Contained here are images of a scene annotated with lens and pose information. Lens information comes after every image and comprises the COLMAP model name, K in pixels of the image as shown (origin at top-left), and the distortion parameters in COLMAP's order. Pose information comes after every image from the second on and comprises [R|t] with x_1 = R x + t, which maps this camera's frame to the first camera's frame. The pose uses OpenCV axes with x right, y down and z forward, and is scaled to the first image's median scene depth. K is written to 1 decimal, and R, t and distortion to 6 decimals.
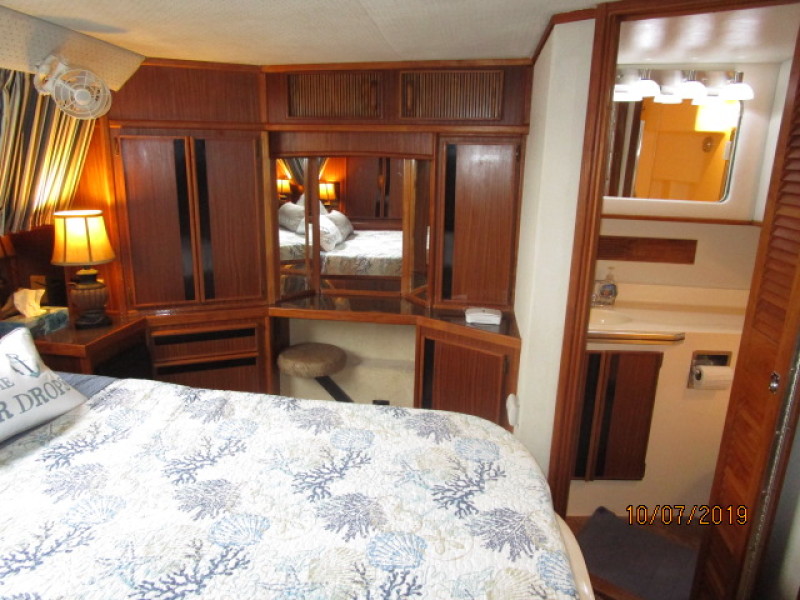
lens RADIAL K [[566.5, 0, 390.5], [0, 566.5, 301.6], [0, 0, 1]] dist [-0.028201, 0.003374]
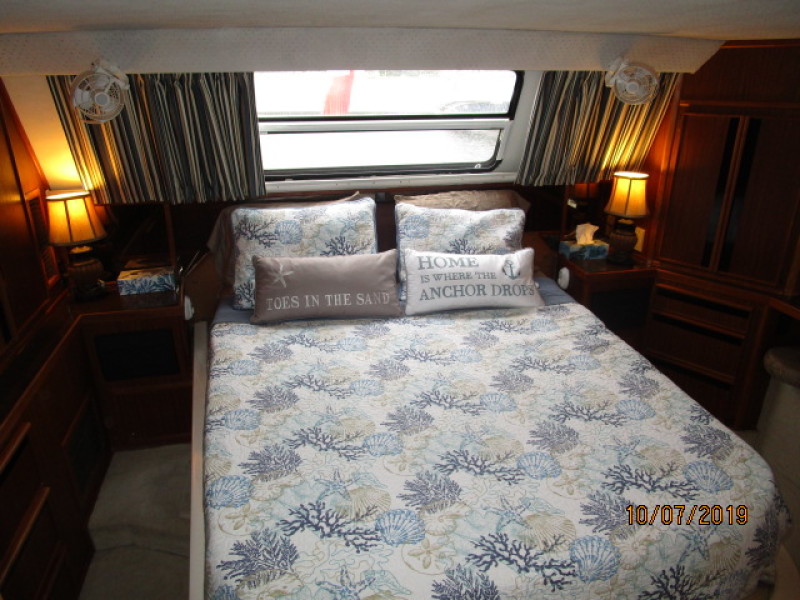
lens RADIAL K [[566.5, 0, 398.4], [0, 566.5, 300.9], [0, 0, 1]] dist [-0.028201, 0.003374]
pose [[0.347834, 0.333212, -0.876345, 0.700468], [-0.223818, 0.937199, 0.267514, -0.168352], [0.910449, 0.103092, 0.400569, 0.058796]]
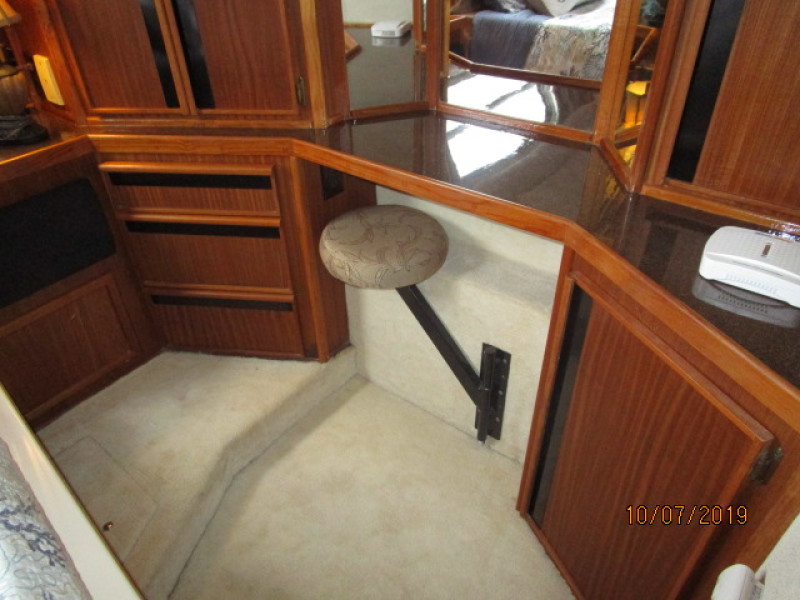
lens RADIAL K [[566.5, 0, 400.5], [0, 566.5, 298.5], [0, 0, 1]] dist [-0.028201, 0.003374]
pose [[0.875103, 0.257414, -0.409796, 0.196412], [-0.080292, 0.912290, 0.401597, -0.122172], [0.477229, -0.318535, 0.819016, 1.009952]]
